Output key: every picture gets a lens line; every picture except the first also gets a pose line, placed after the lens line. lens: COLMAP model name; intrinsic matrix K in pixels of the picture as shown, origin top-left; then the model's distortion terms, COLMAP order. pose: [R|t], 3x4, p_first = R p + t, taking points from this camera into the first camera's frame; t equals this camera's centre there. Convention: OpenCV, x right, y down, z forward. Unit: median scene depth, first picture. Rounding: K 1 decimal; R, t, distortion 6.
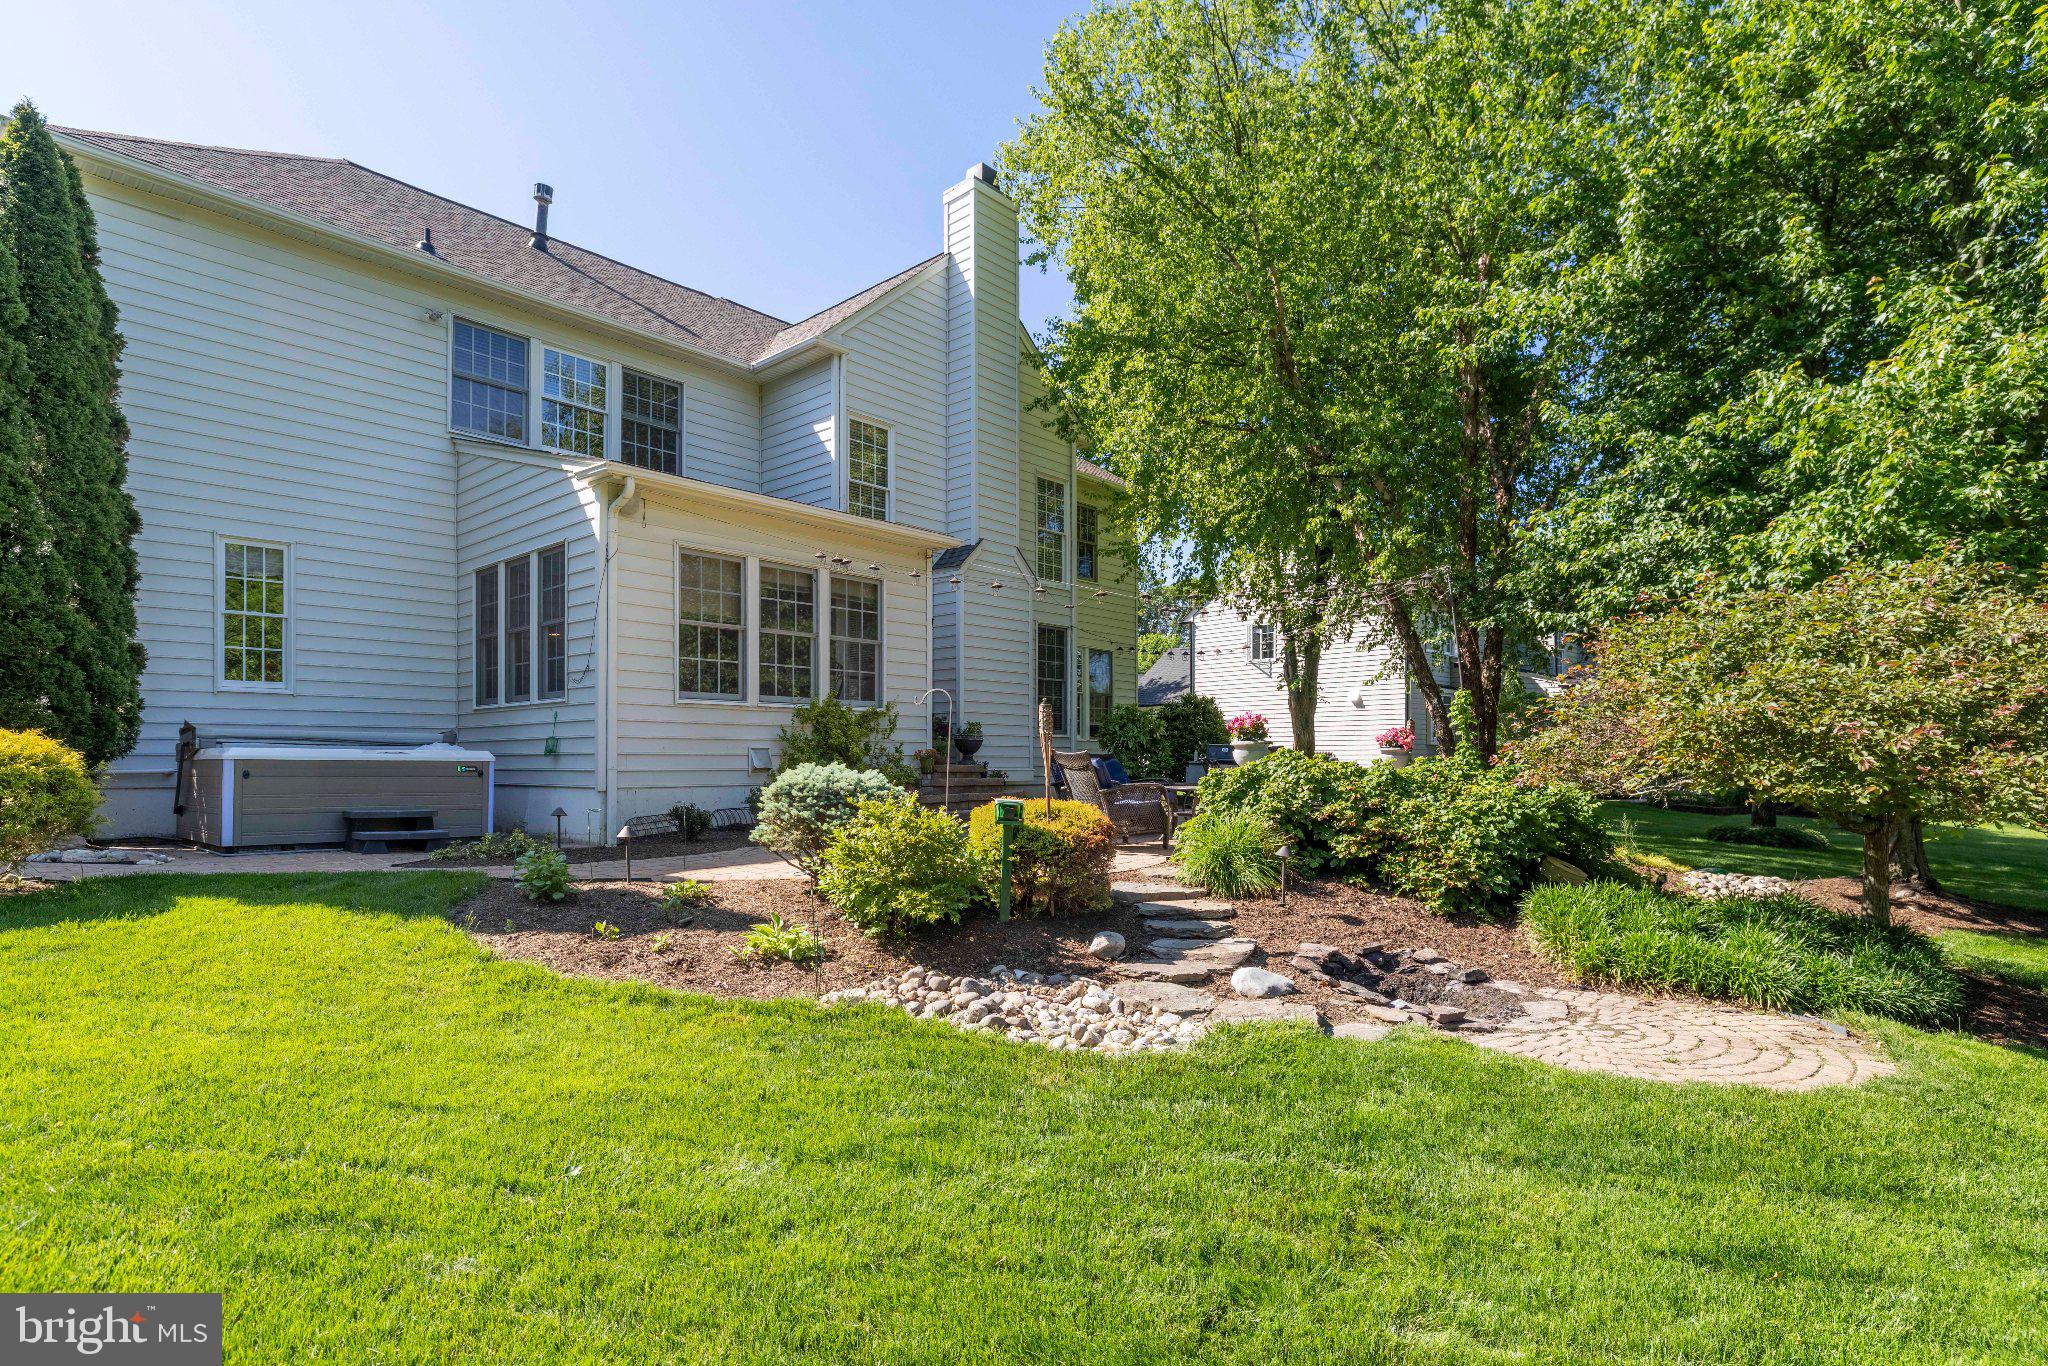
lens RADIAL K [[1018.9, 0, 1051.3], [0, 1018.9, 748.1], [0, 0, 1]] dist [0.002683, 0.000125]
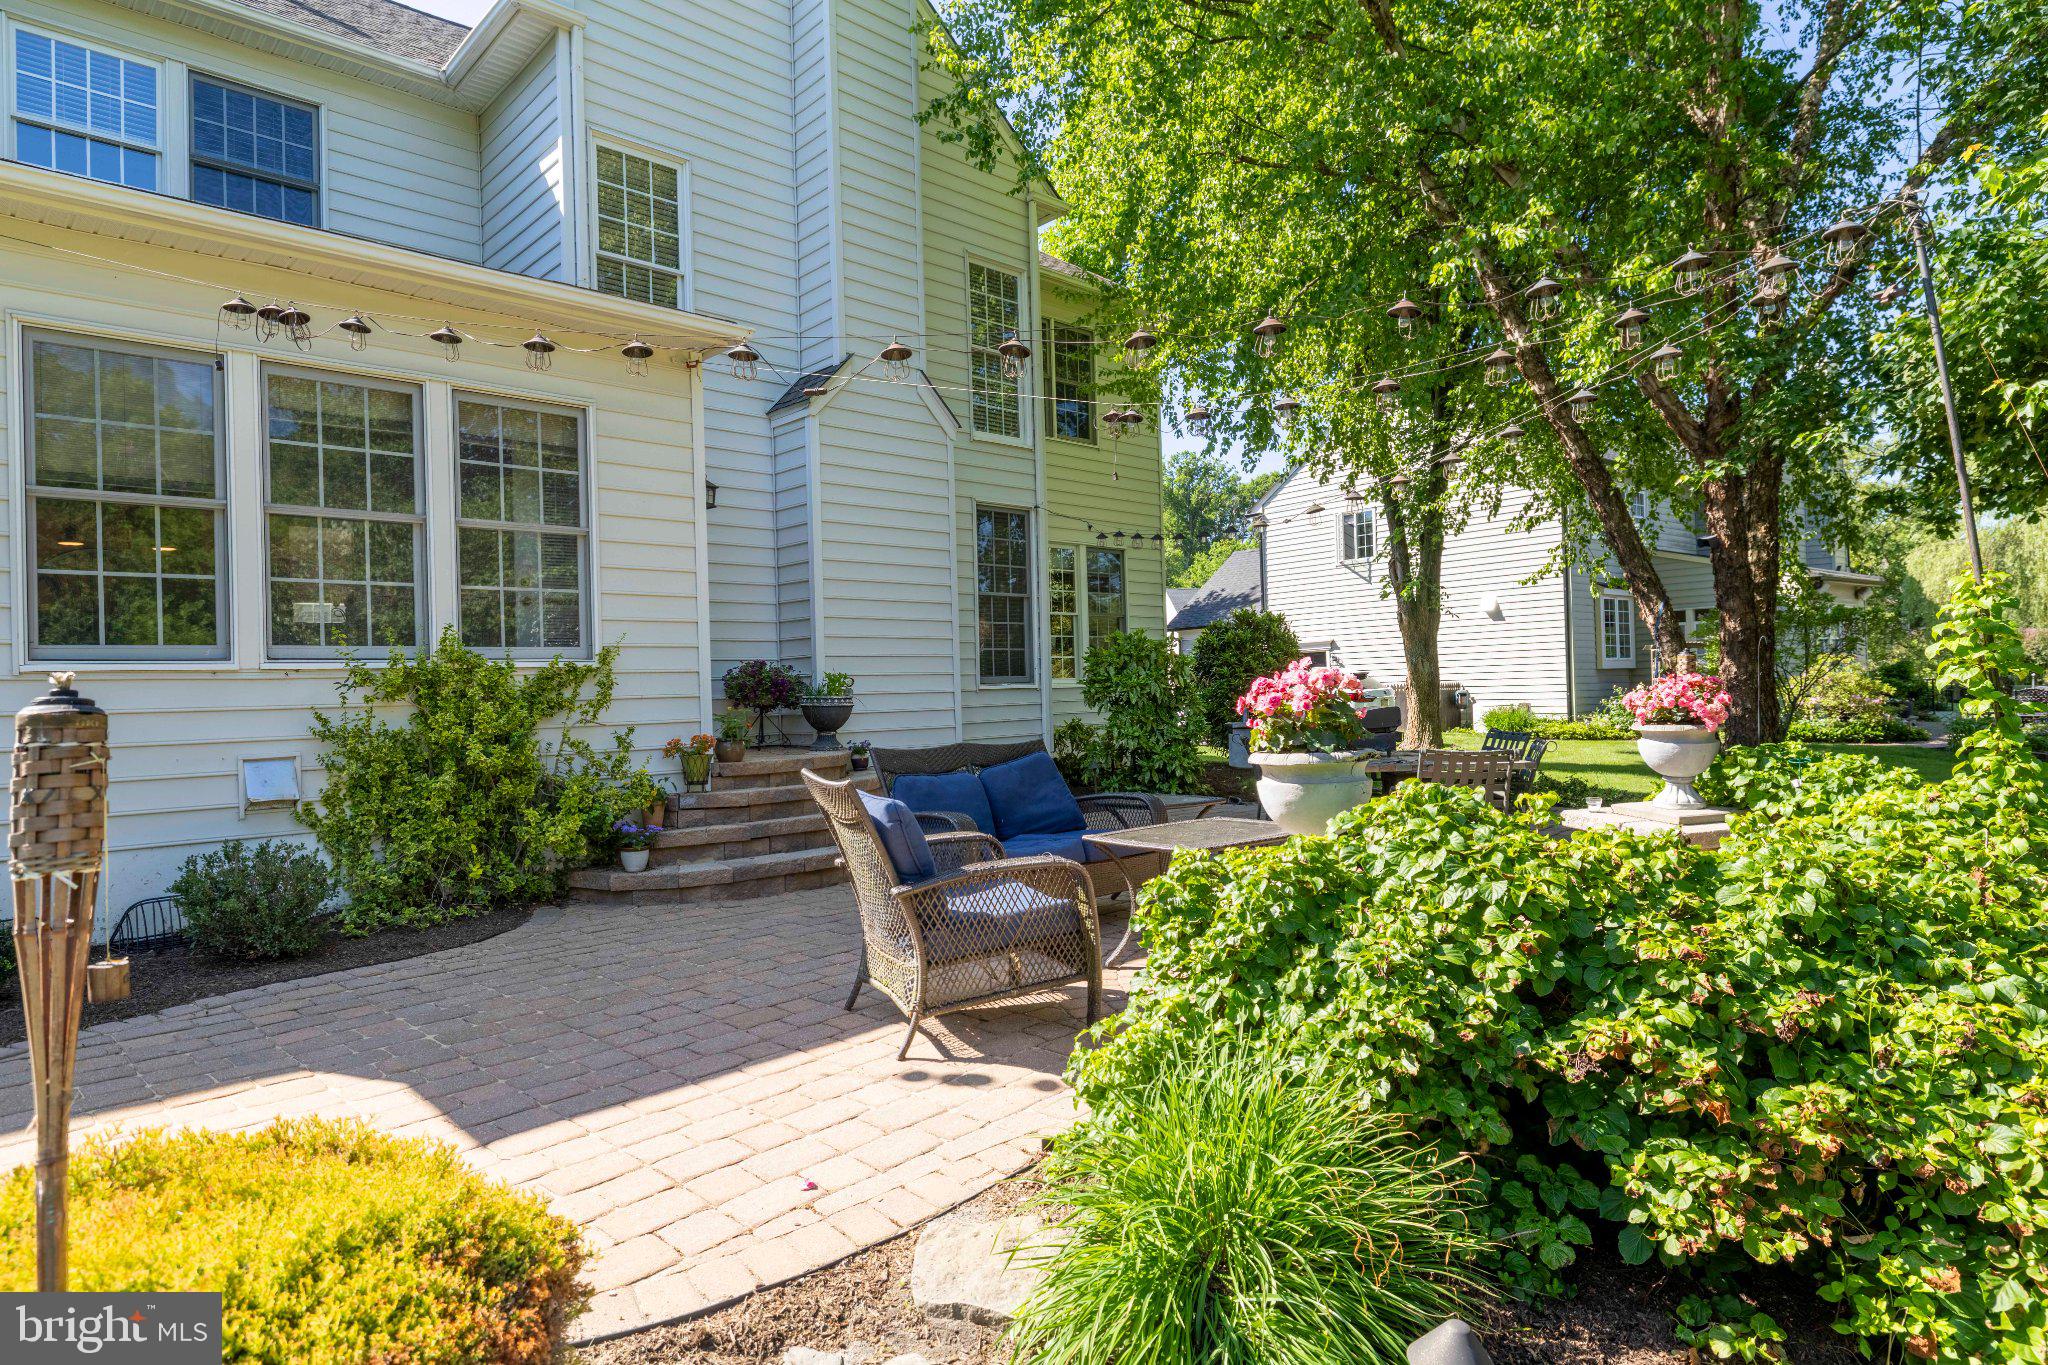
lens RADIAL K [[1135.6, 0, 1024.0], [0, 1135.6, 682.5], [0, 0, 1]] dist [-0.001483, -0.000218]
pose [[0.995868, -0.028641, -0.086180, 0.106349], [0.029137, 0.999565, 0.004503, -0.025917], [0.086013, -0.006995, 0.996269, 0.491841]]
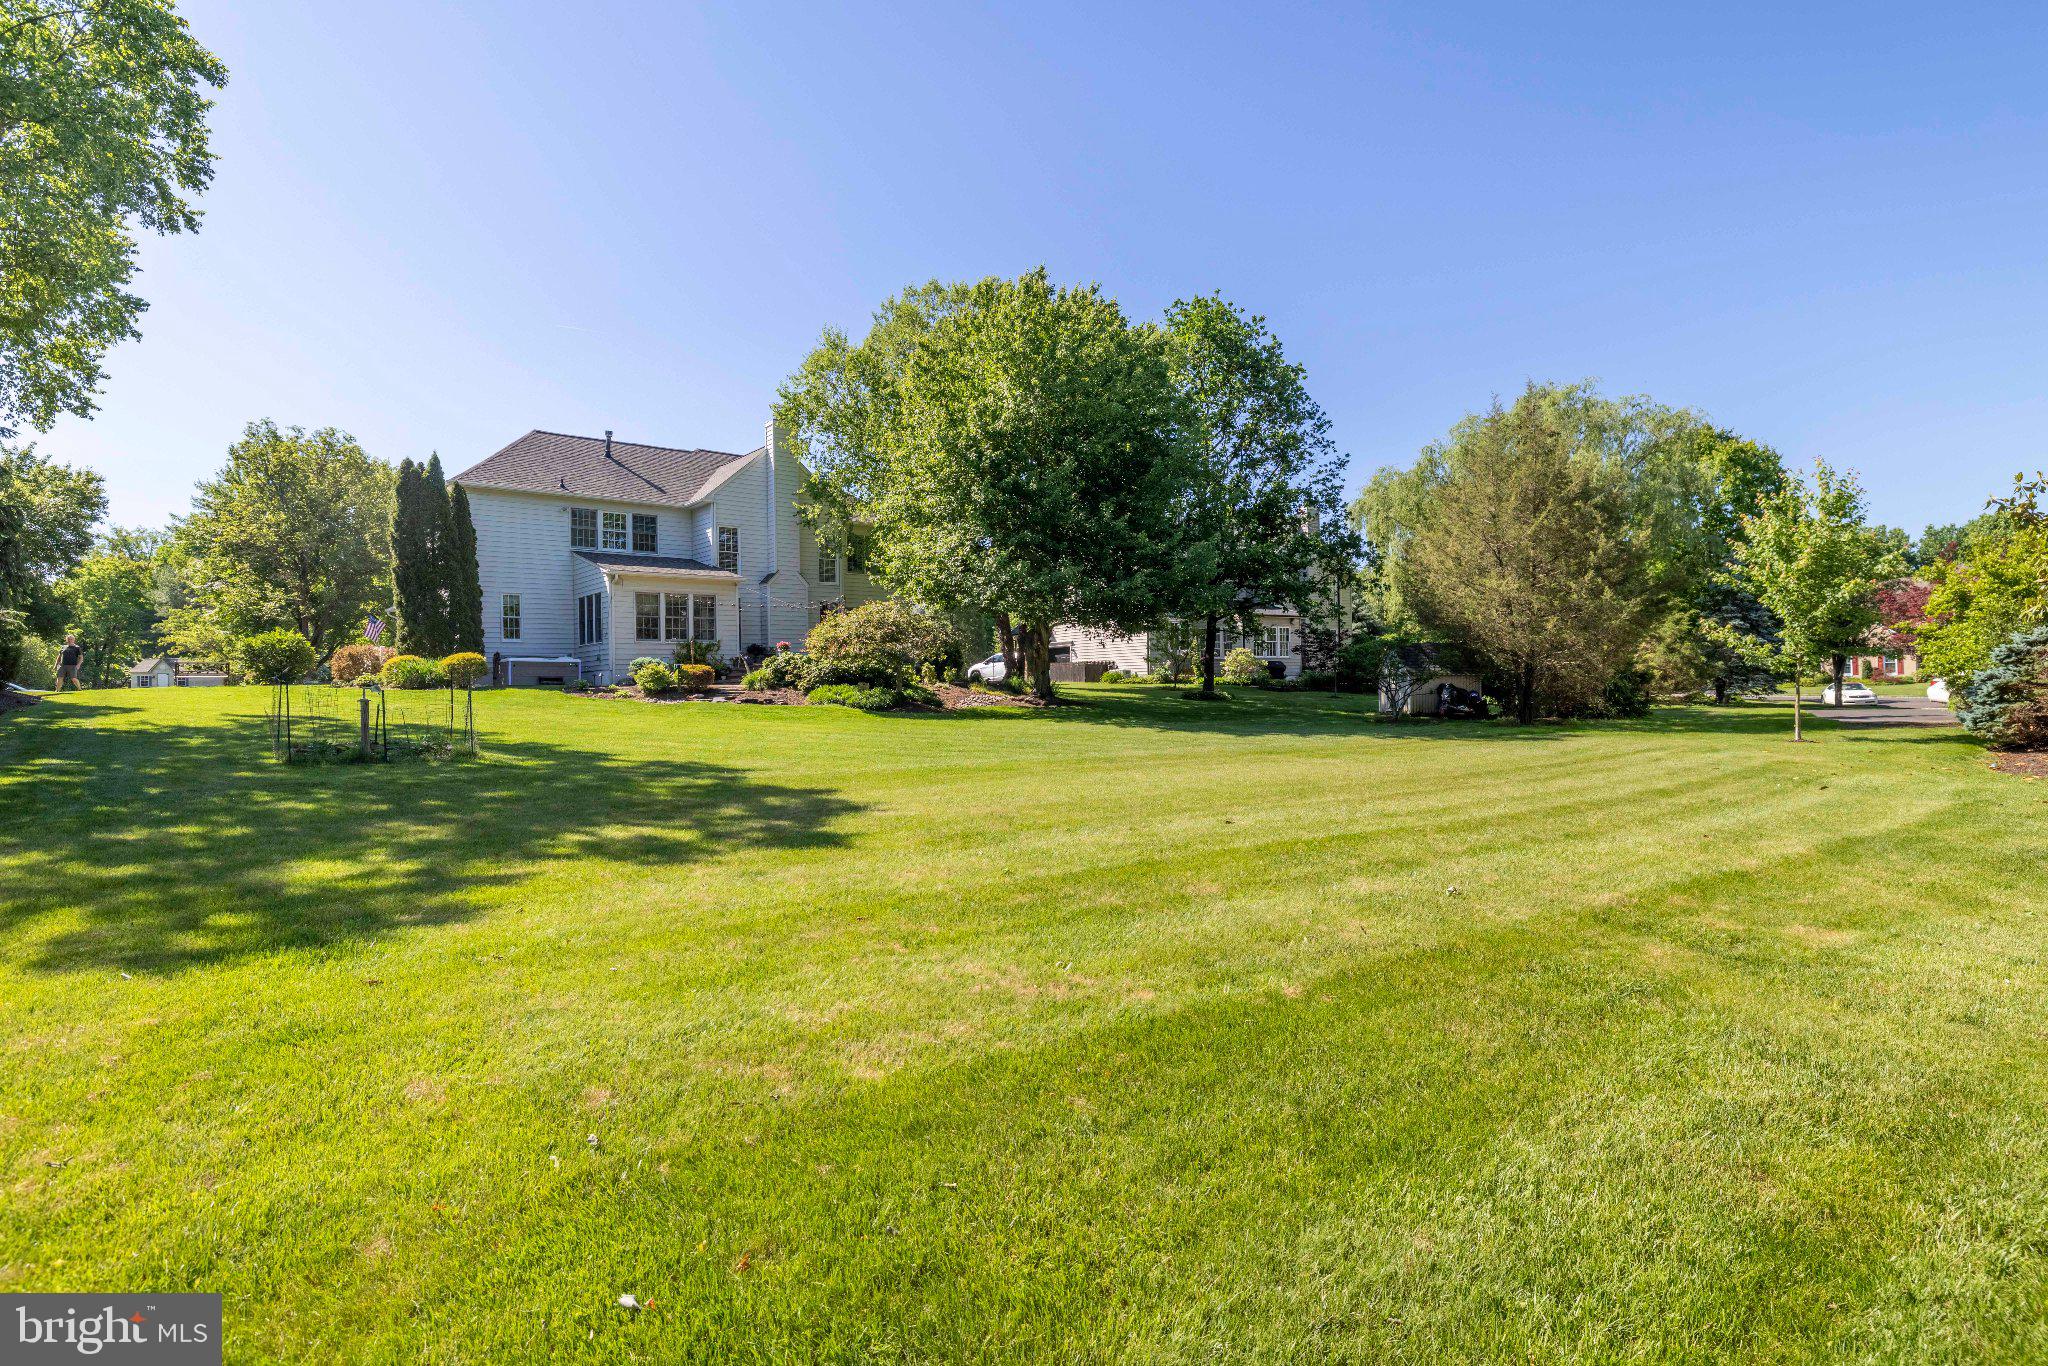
lens RADIAL K [[1026.9, 0, 1024.0], [0, 1026.9, 683.0], [0, 0, 1]] dist [0.000037, 0.000111]
pose [[0.985762, -0.018438, -0.167131, 1.205304], [0.019768, 0.999785, 0.006299, 0.075449], [0.166979, -0.009513, 0.985915, -1.724206]]
